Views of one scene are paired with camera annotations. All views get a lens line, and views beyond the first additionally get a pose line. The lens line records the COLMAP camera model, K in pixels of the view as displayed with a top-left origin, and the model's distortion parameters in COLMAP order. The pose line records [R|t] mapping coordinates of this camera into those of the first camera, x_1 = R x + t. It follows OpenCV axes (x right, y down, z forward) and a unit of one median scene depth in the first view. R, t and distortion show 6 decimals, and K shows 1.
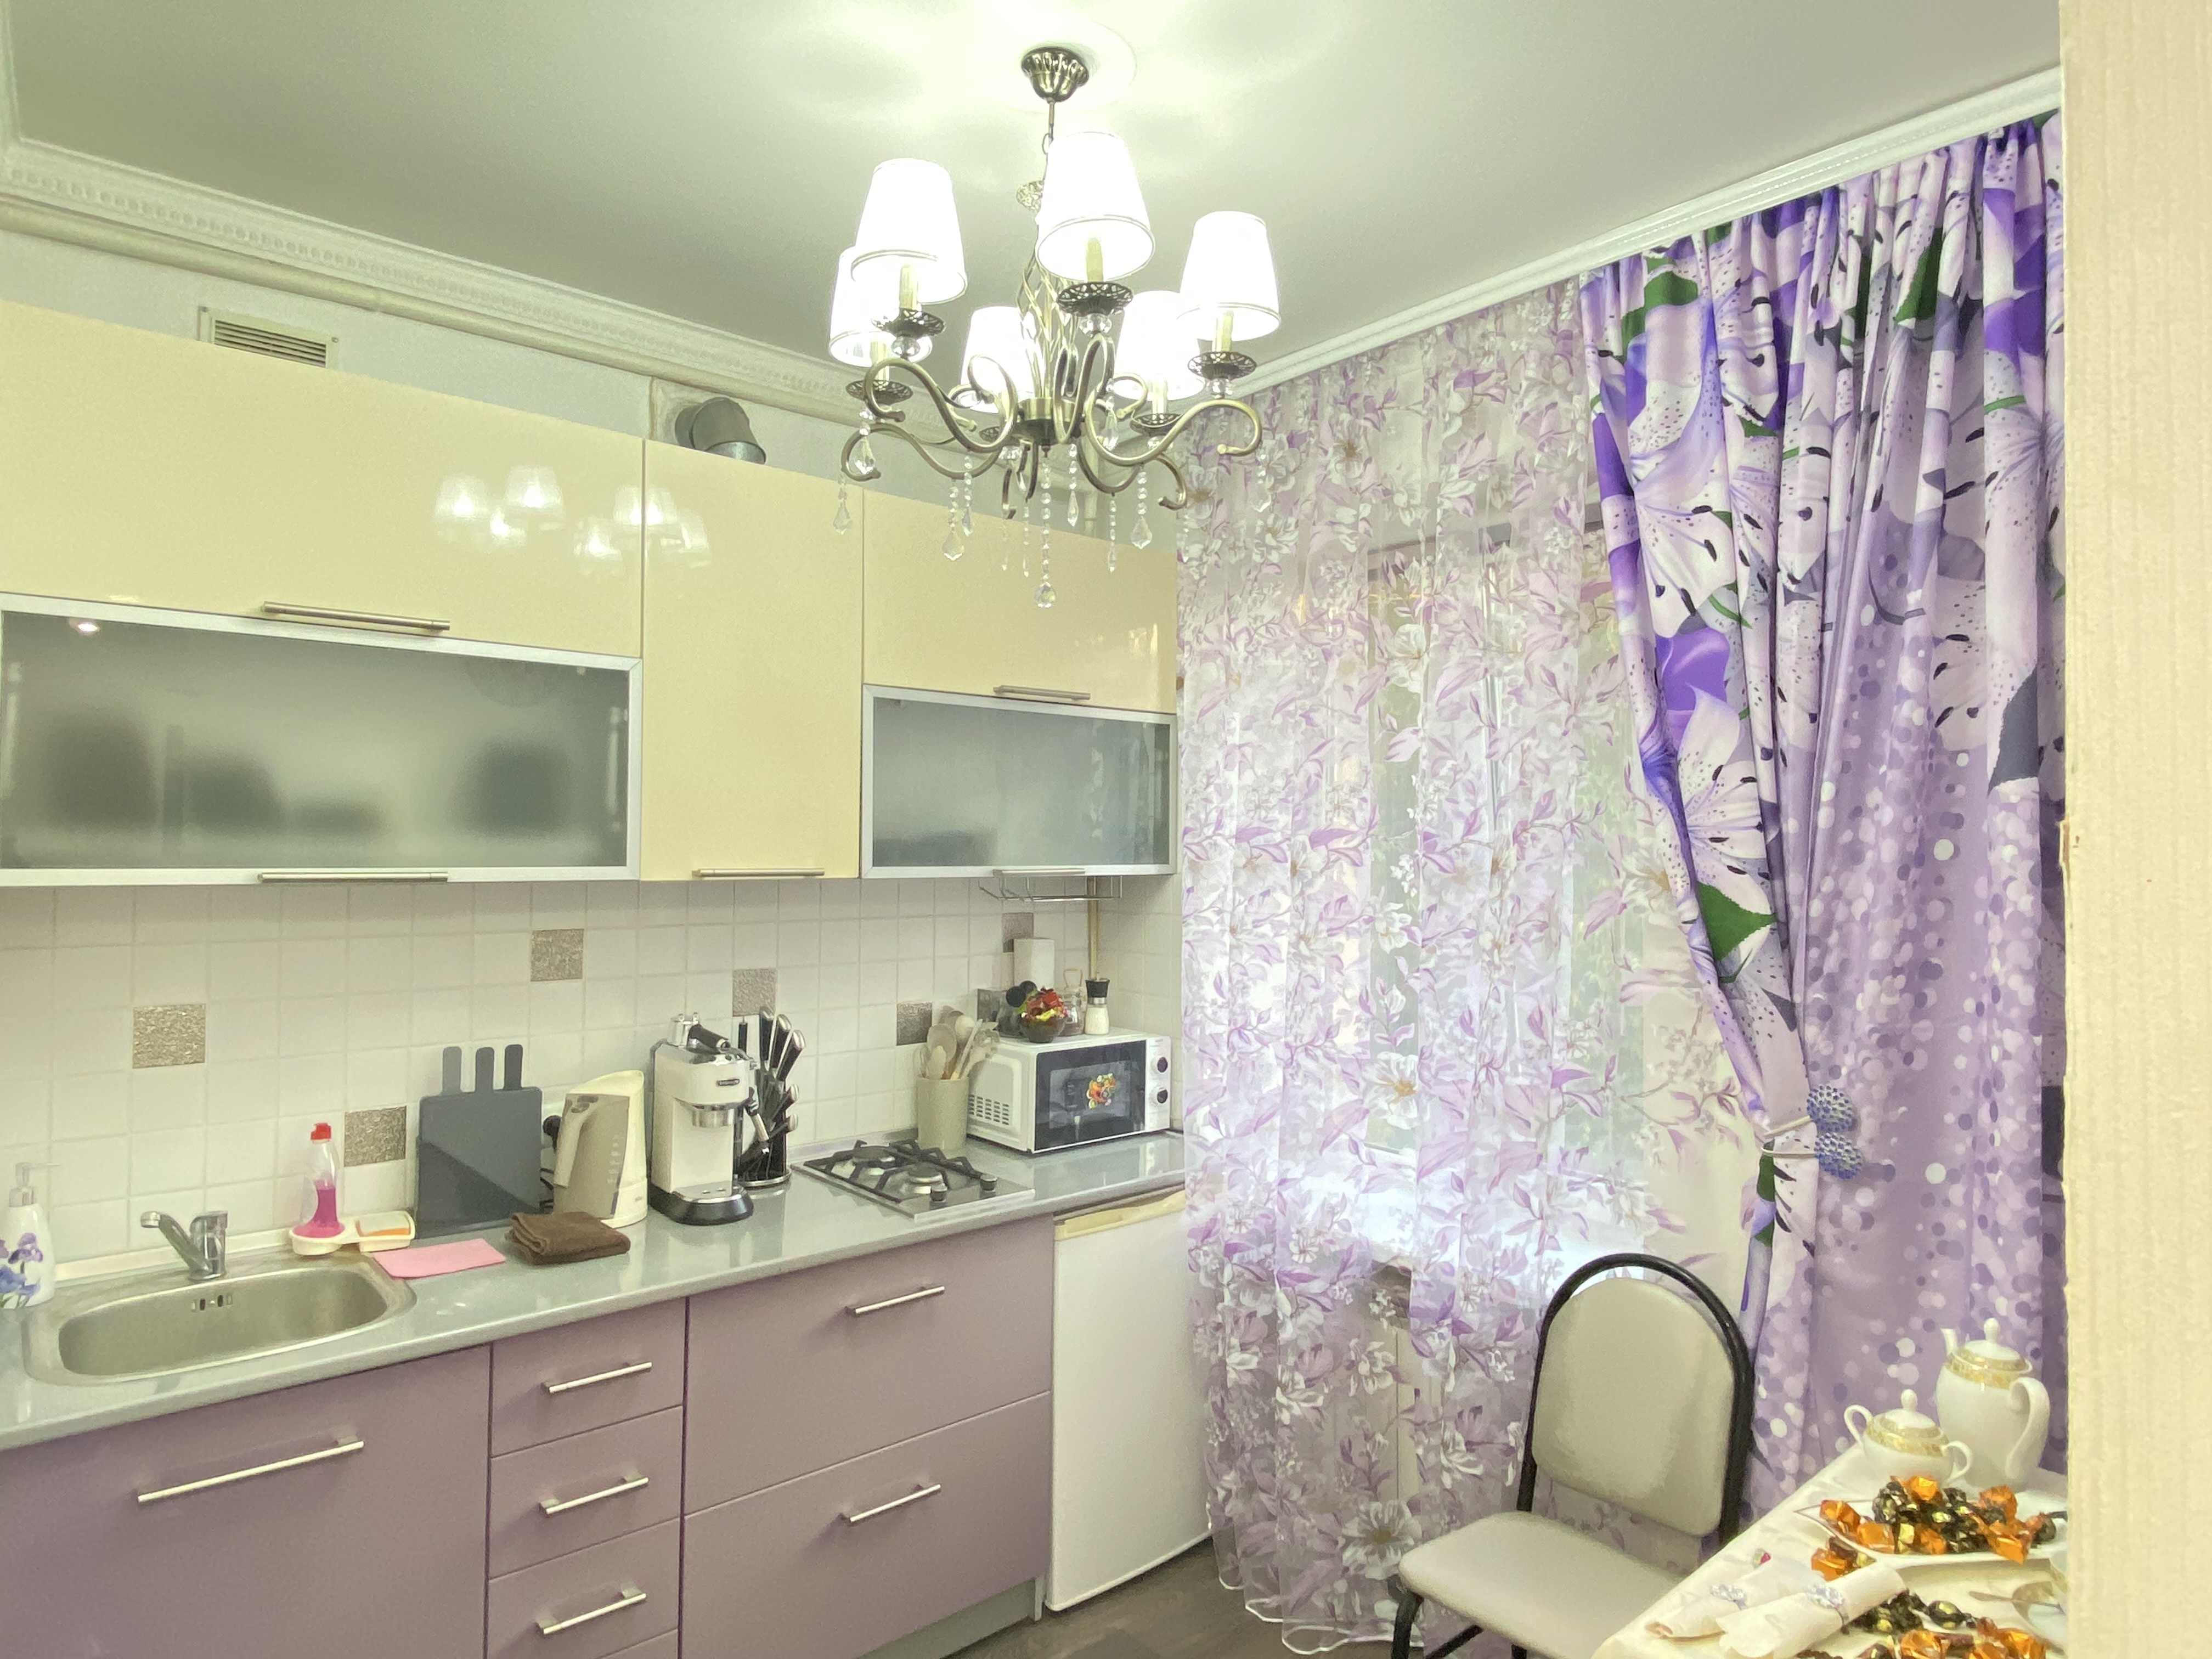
lens RADIAL K [[1282.5, 0, 1111.9], [0, 1282.5, 839.0], [0, 0, 1]] dist [0.077012, -0.081247]
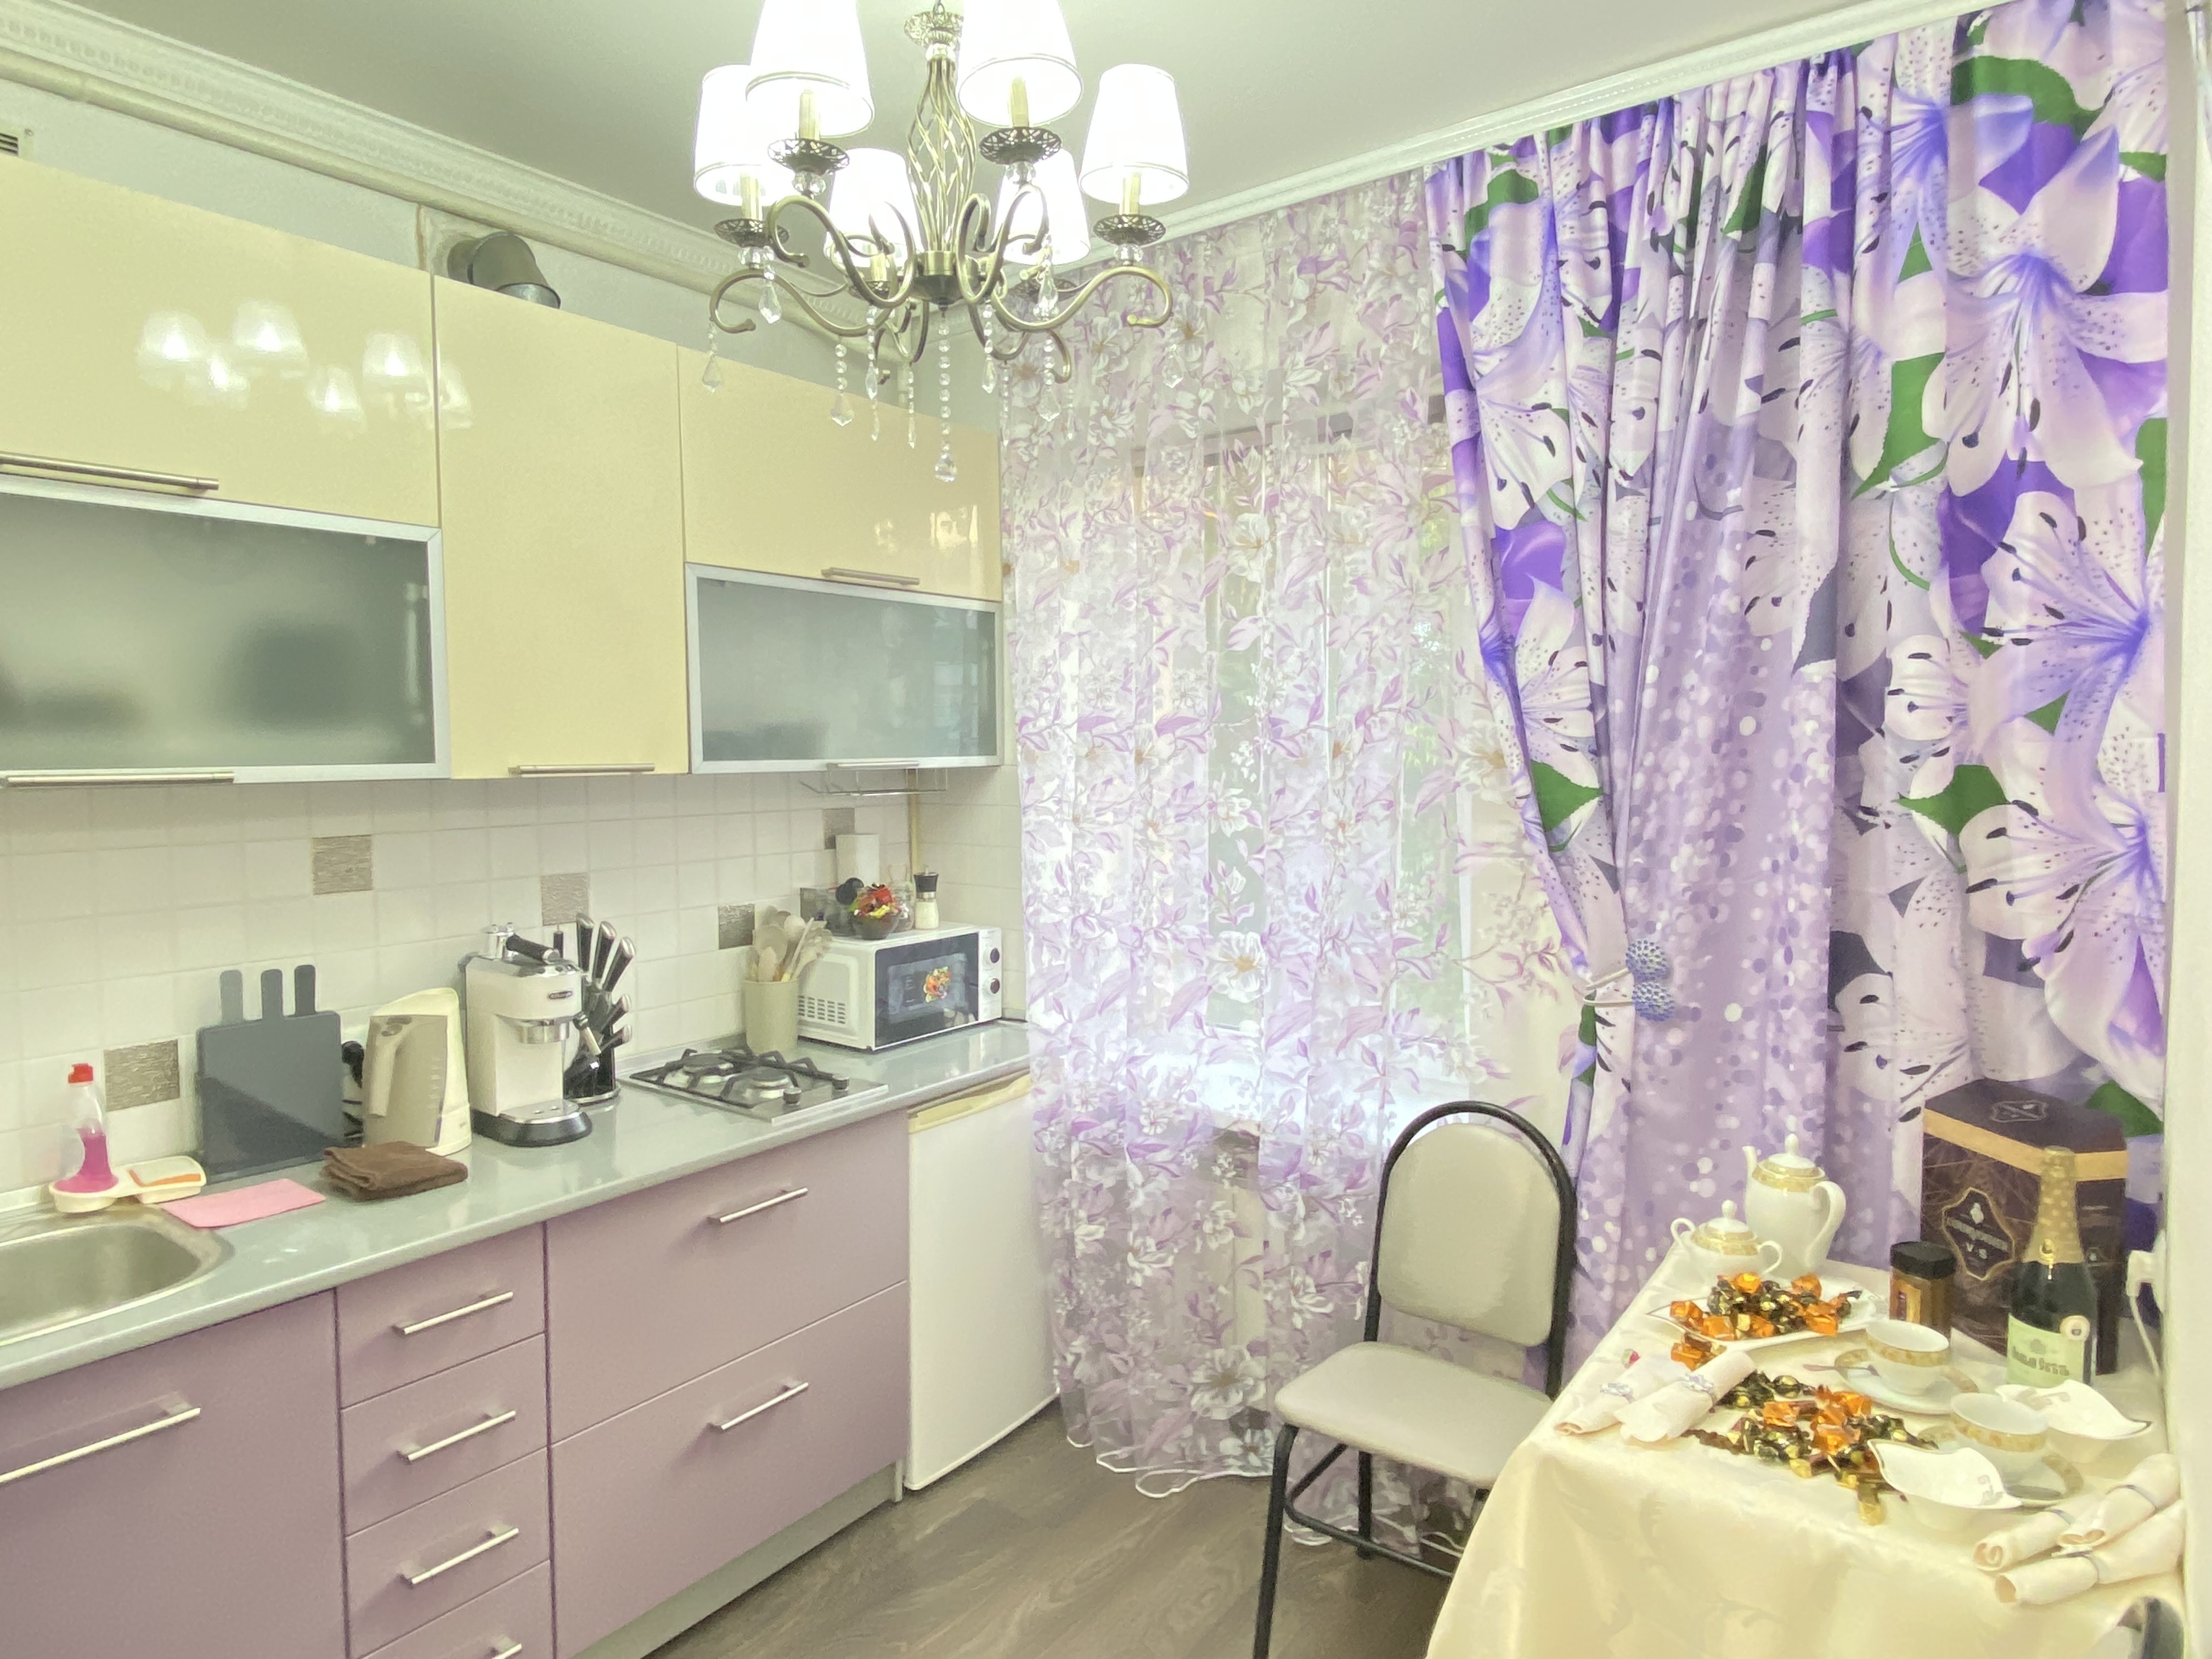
lens RADIAL K [[1277.8, 0, 1106.0], [0, 1277.8, 829.5], [0, 0, 1]] dist [0.076256, -0.083446]
pose [[0.977869, -0.027862, 0.207357, -0.116479], [0.012520, 0.997110, 0.074939, 0.005917], [-0.208845, -0.070684, 0.975391, 0.024733]]
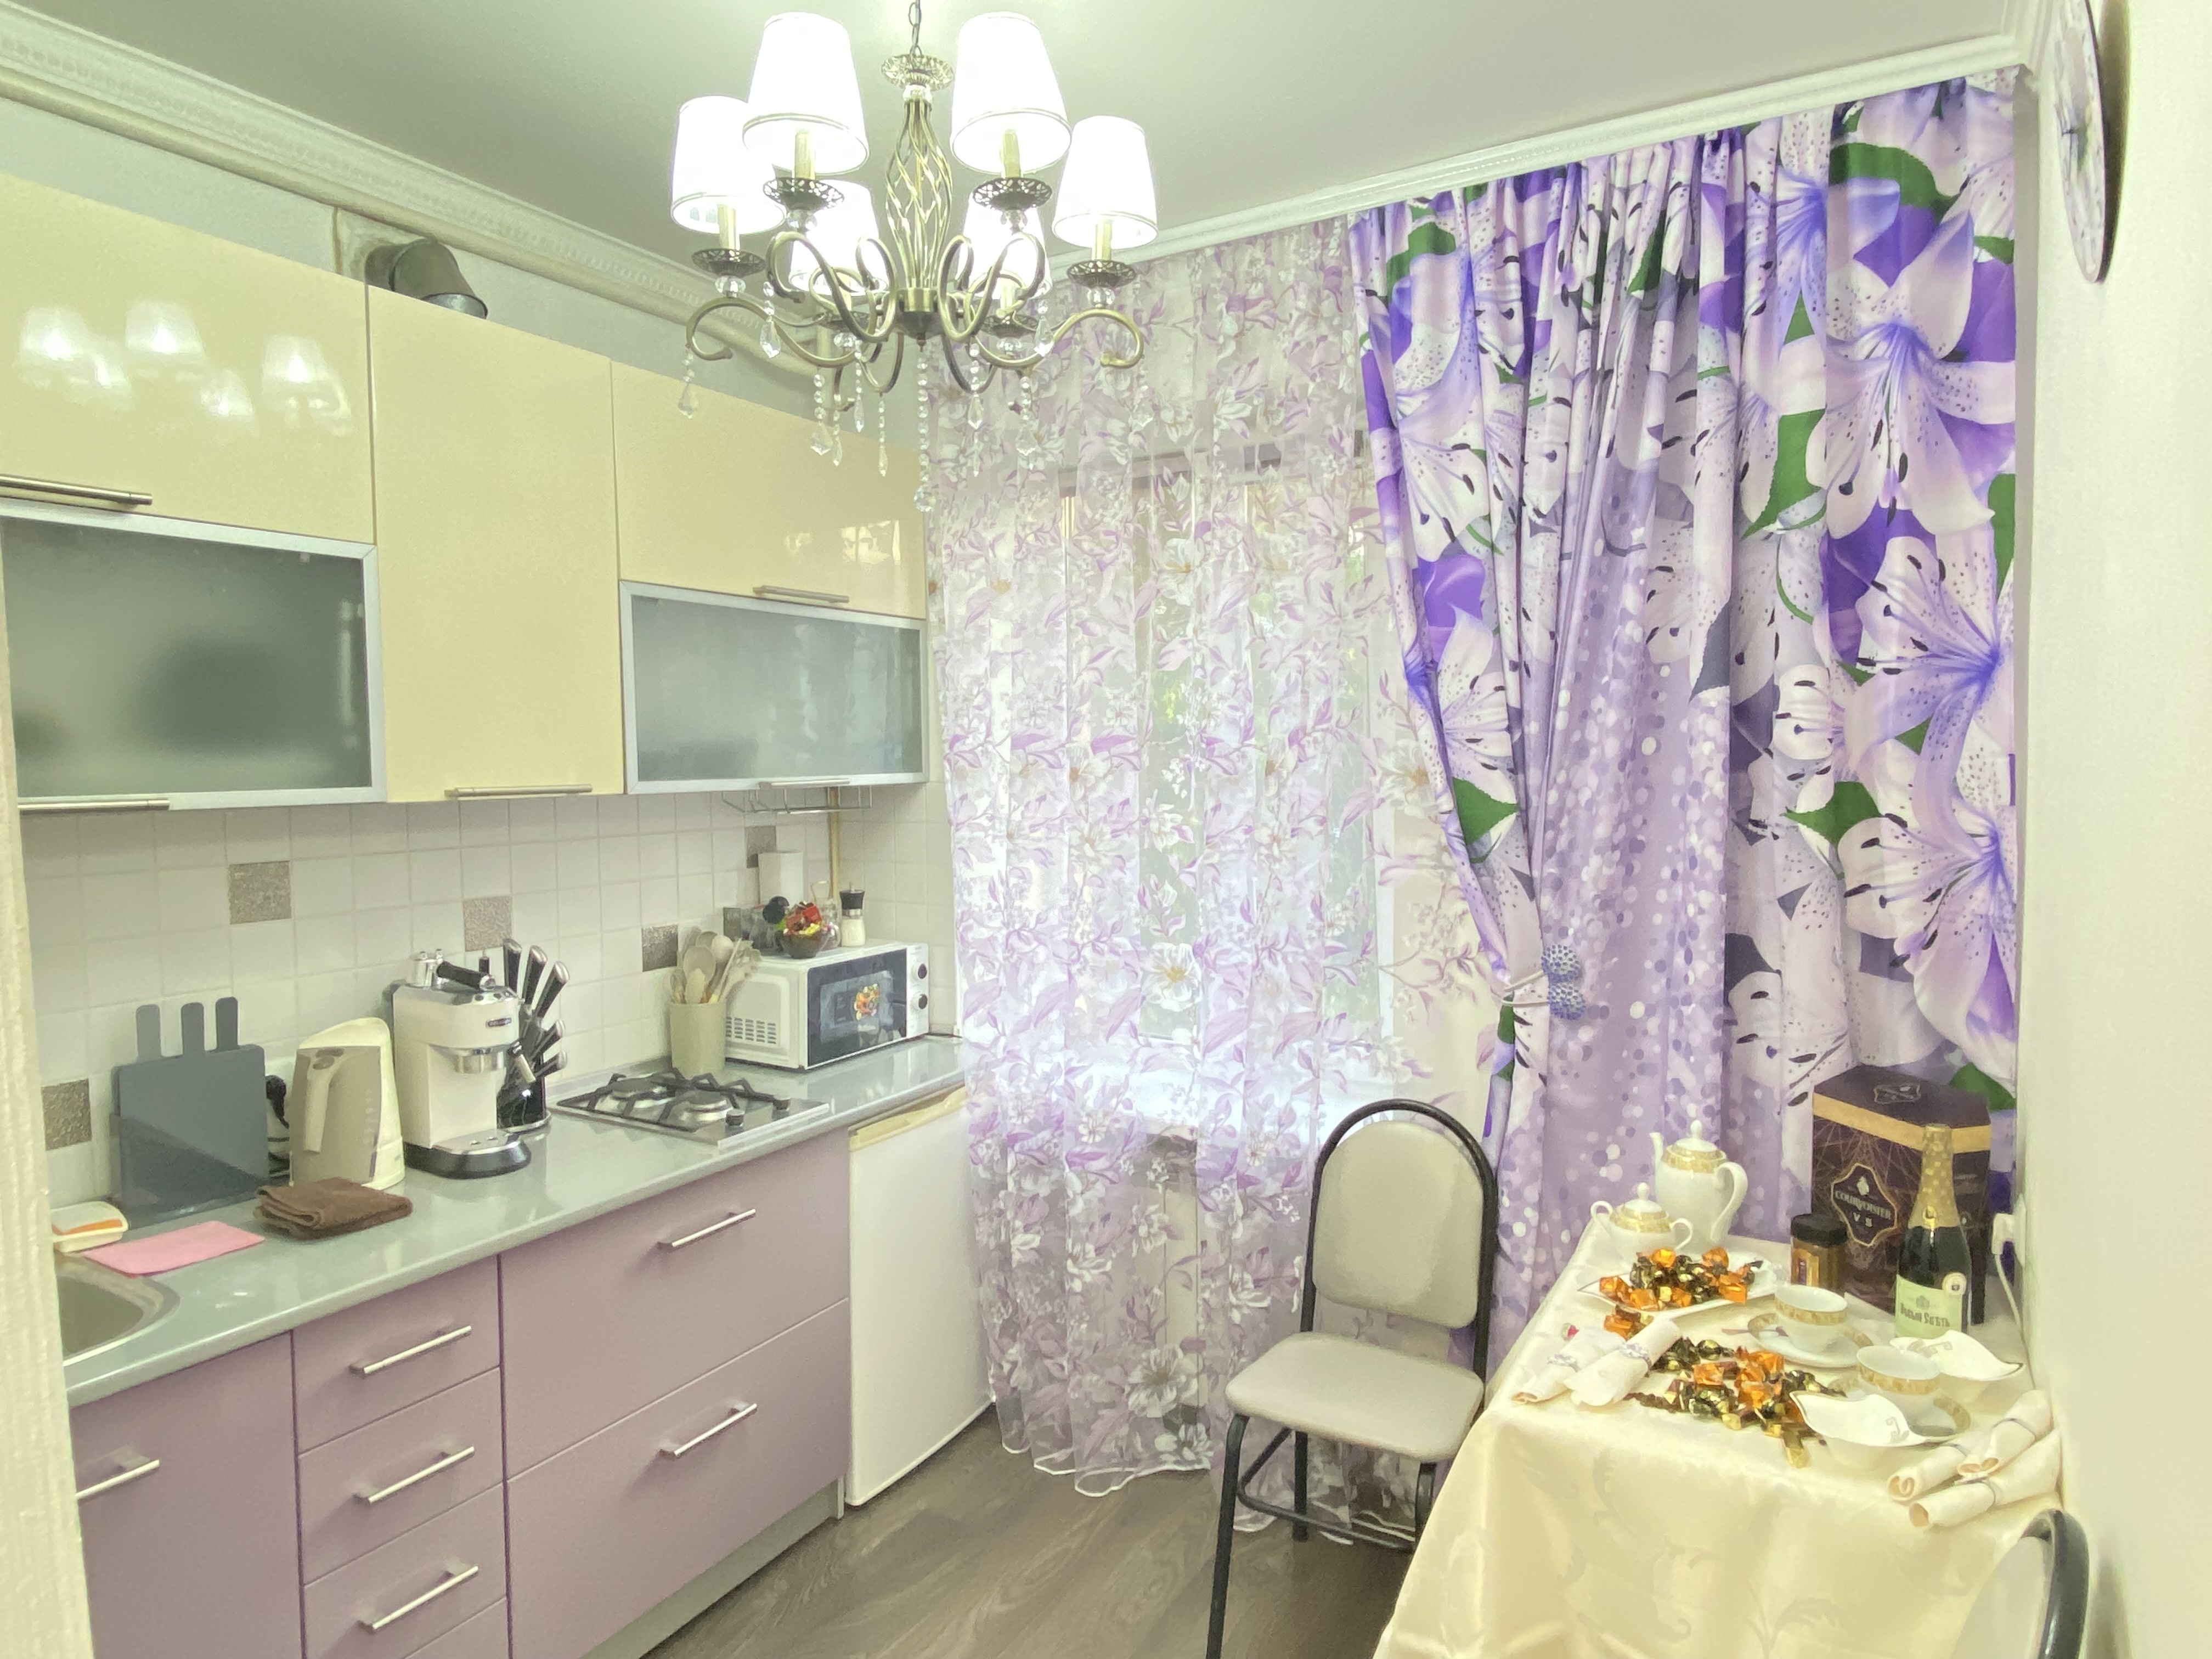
lens RADIAL K [[1282.5, 0, 1111.9], [0, 1282.5, 839.0], [0, 0, 1]] dist [0.077012, -0.081247]
pose [[0.948212, -0.037517, 0.315416, -0.194788], [0.013923, 0.996955, 0.076727, -0.004416], [-0.317334, -0.068362, 0.945847, 0.010989]]
